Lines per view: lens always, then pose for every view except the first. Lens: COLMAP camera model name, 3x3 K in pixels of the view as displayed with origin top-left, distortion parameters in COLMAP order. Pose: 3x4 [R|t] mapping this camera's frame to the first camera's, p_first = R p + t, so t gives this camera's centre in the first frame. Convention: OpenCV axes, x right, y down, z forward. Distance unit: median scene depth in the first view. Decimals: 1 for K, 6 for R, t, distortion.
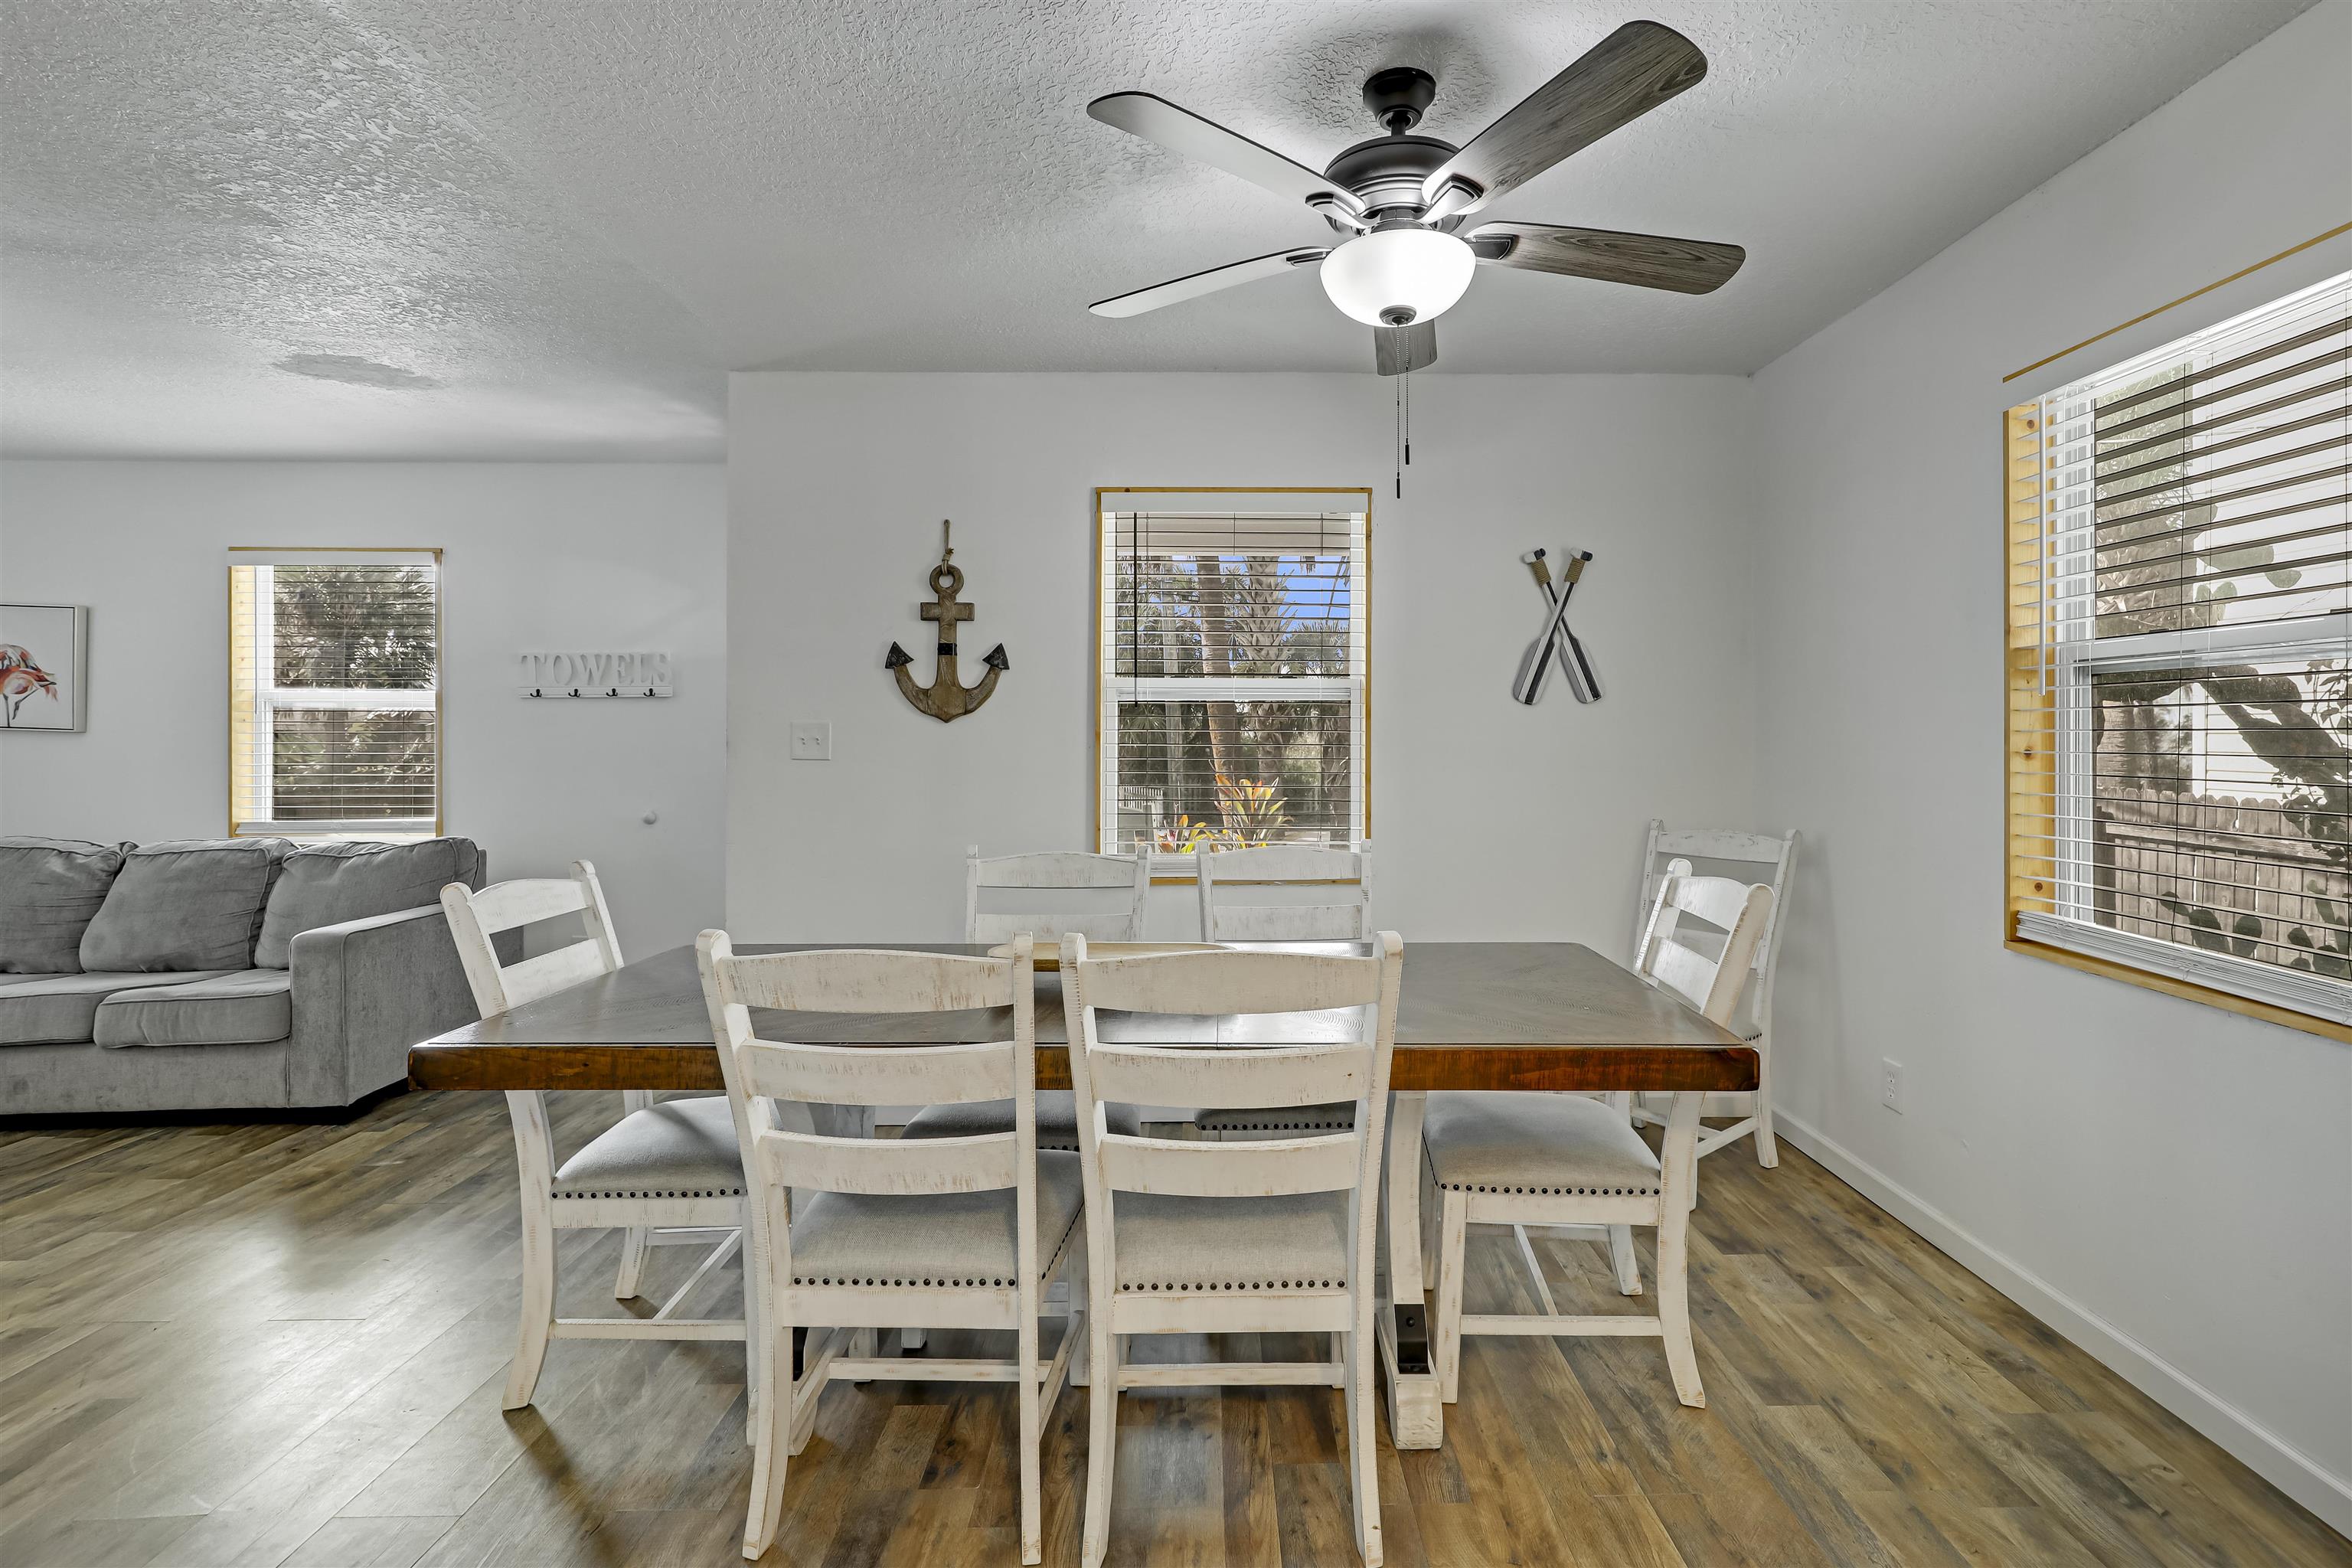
lens RADIAL K [[1111.4, 0, 1212.3], [0, 1111.4, 740.9], [0, 0, 1]] dist [-0.000319, 0.001054]
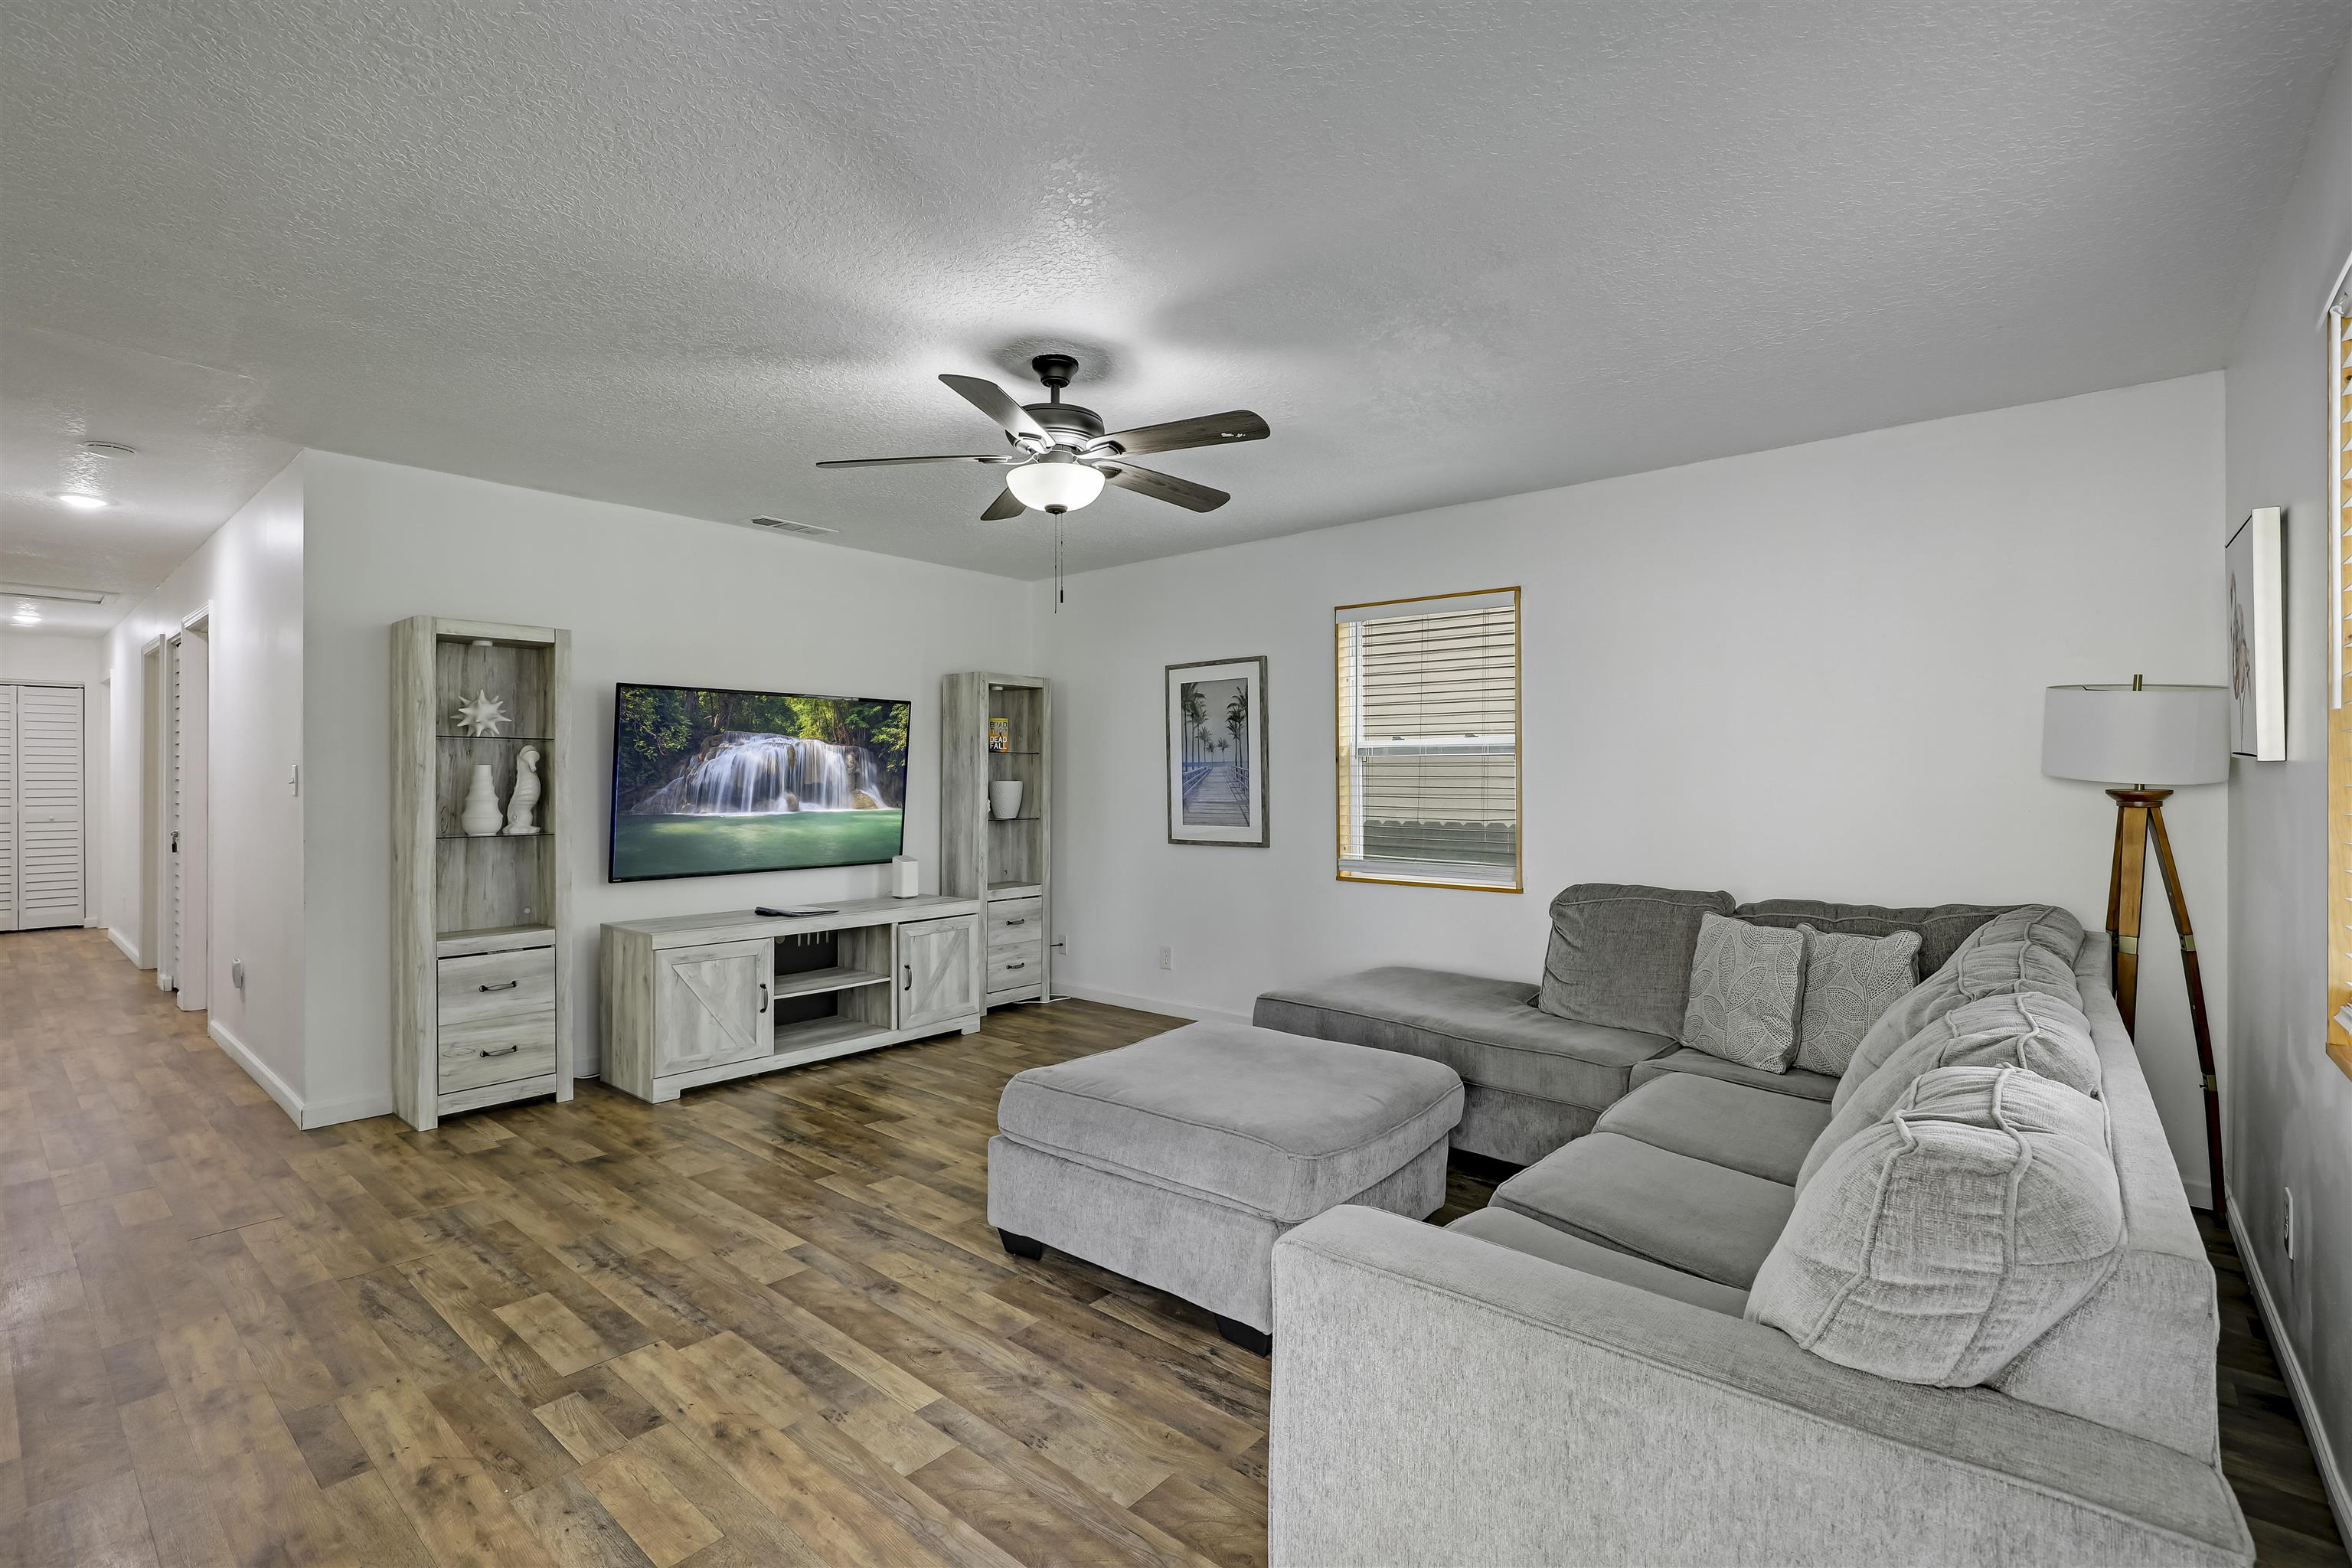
lens RADIAL K [[1078.4, 0, 1202.5], [0, 1078.4, 782.5], [0, 0, 1]] dist [-0.014896, 0.000484]
pose [[-0.649446, 0.004746, -0.760393, -0.449849], [-0.001049, 0.999974, 0.007138, -0.001505], [0.760407, 0.005434, -0.649424, 1.238425]]
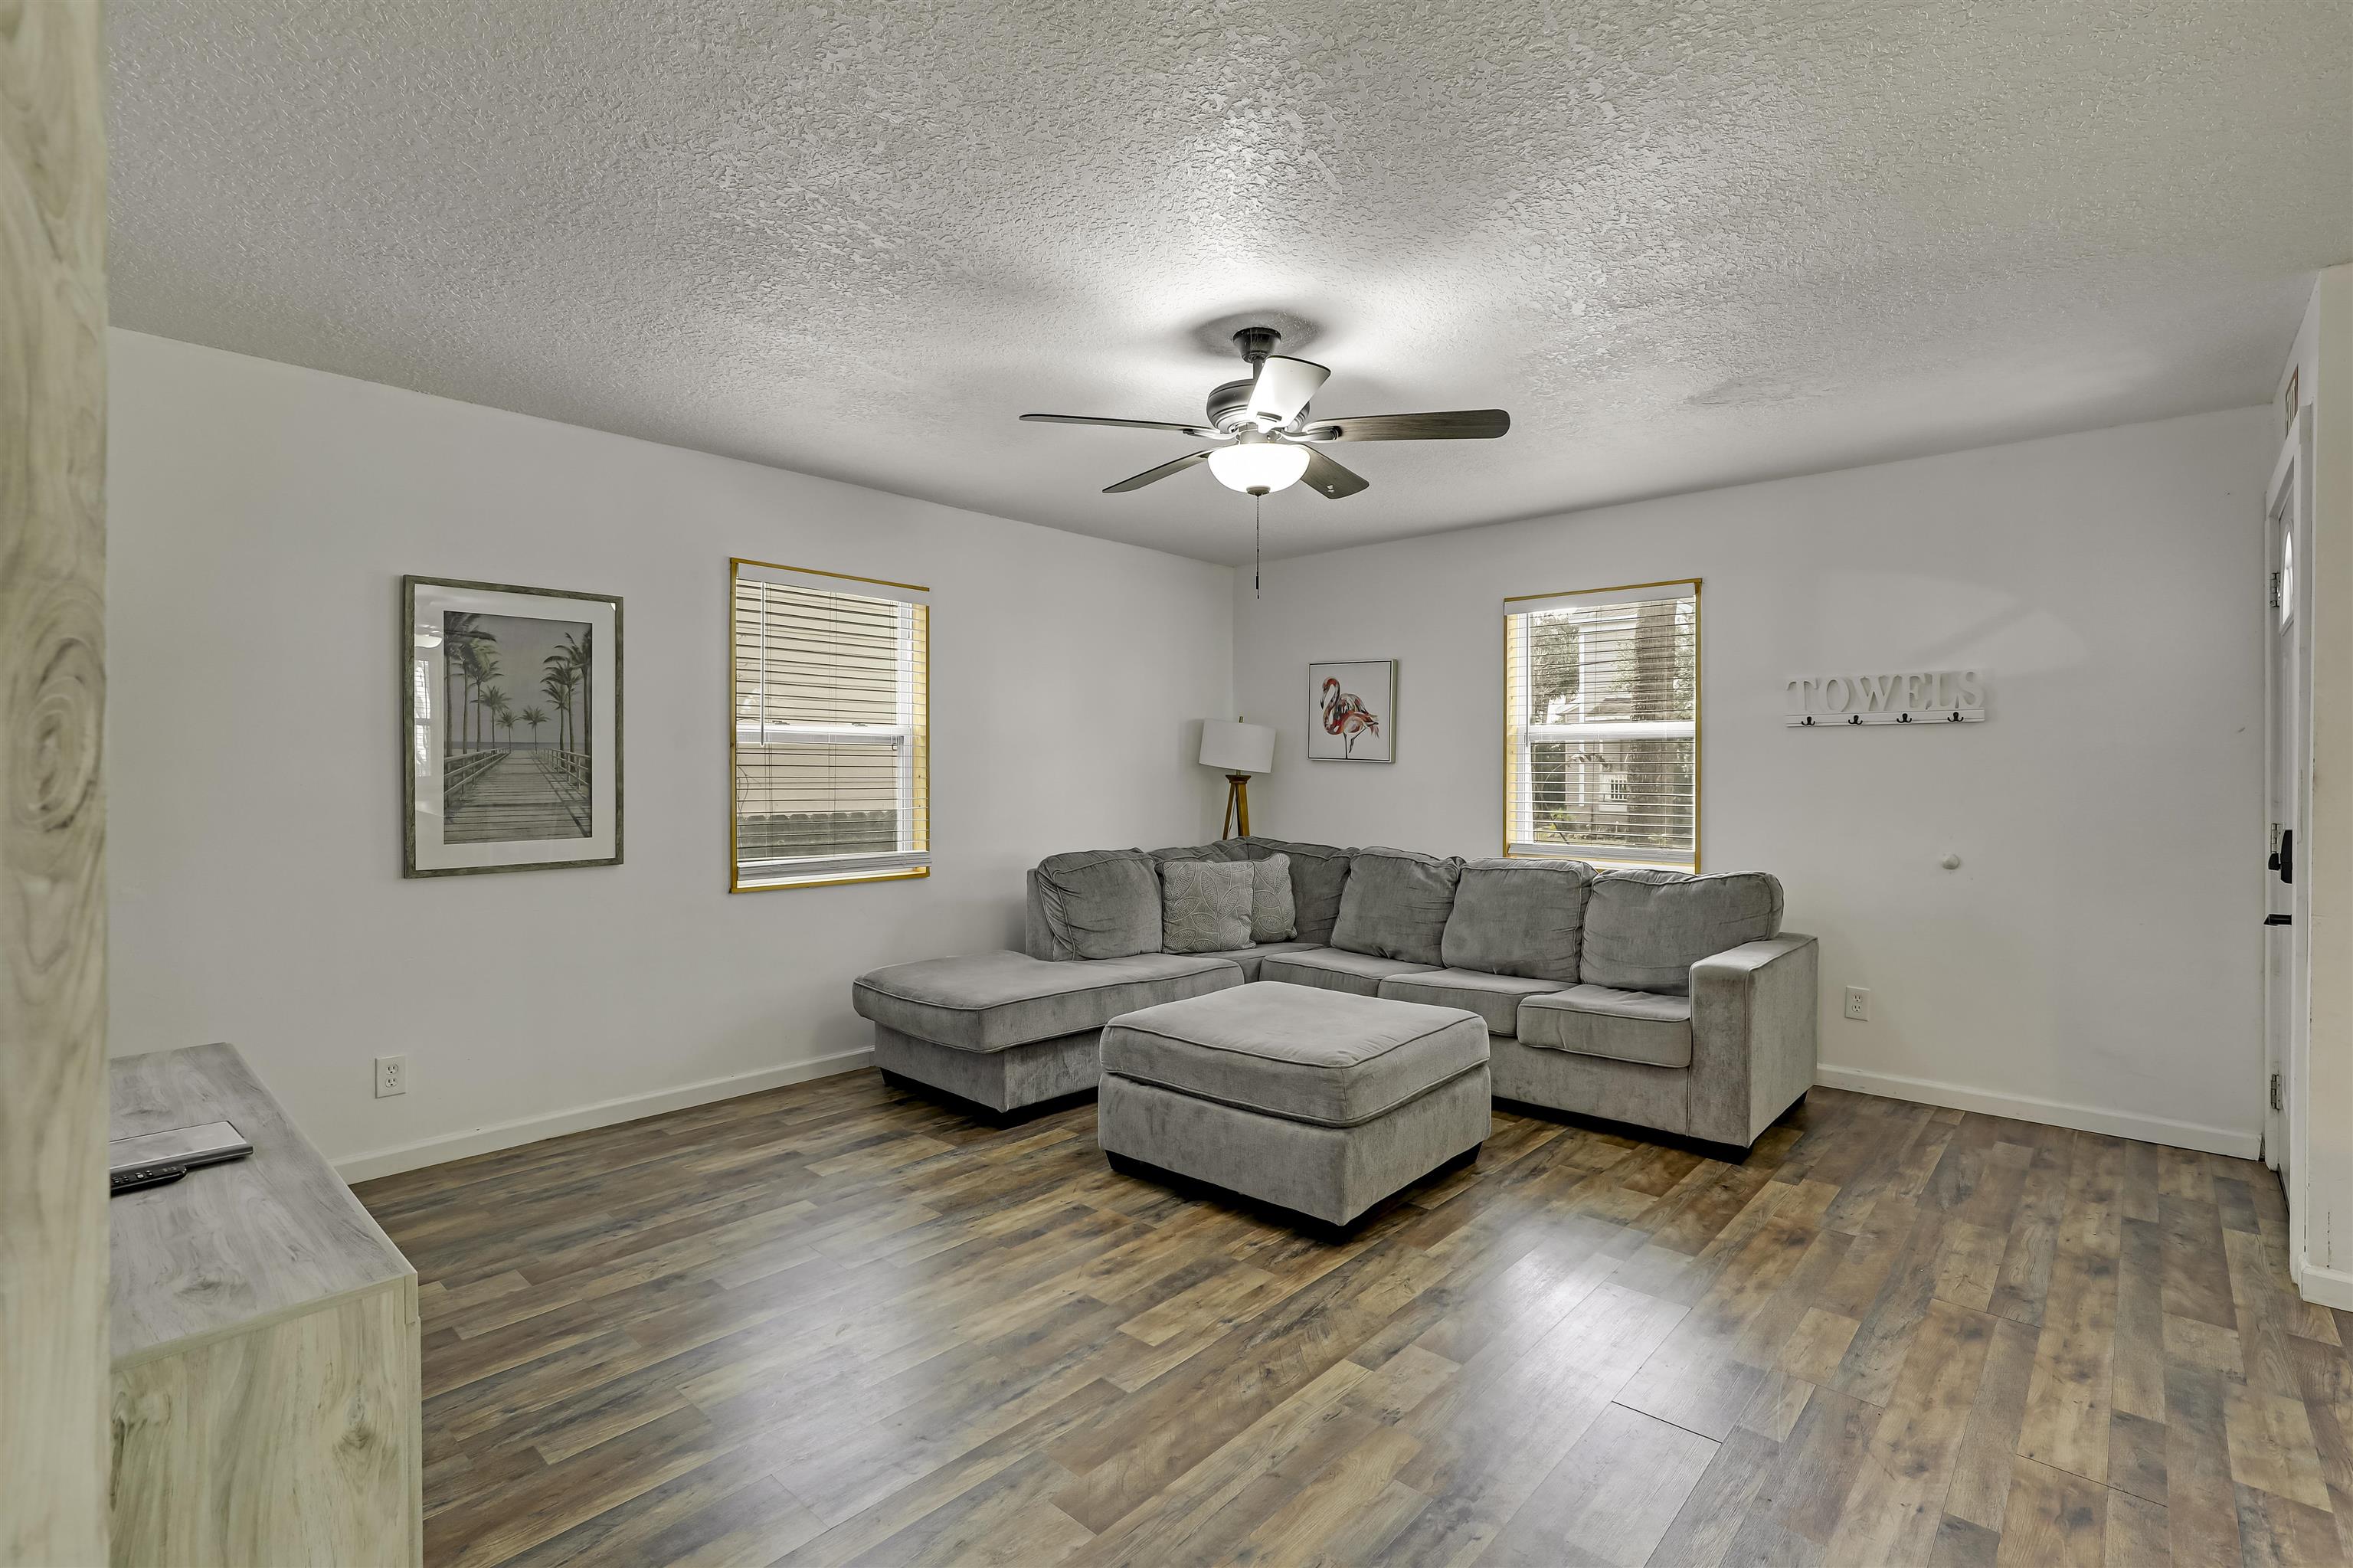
lens RADIAL K [[1058.4, 0, 1190.6], [0, 1058.4, 772.9], [0, 0, 1]] dist [-0.014491, -0.000364]
pose [[0.734564, 0.006224, -0.678511, -0.513253], [-0.005896, 0.999979, 0.002790, 0.001626], [0.678514, 0.001951, 0.734585, -0.005990]]
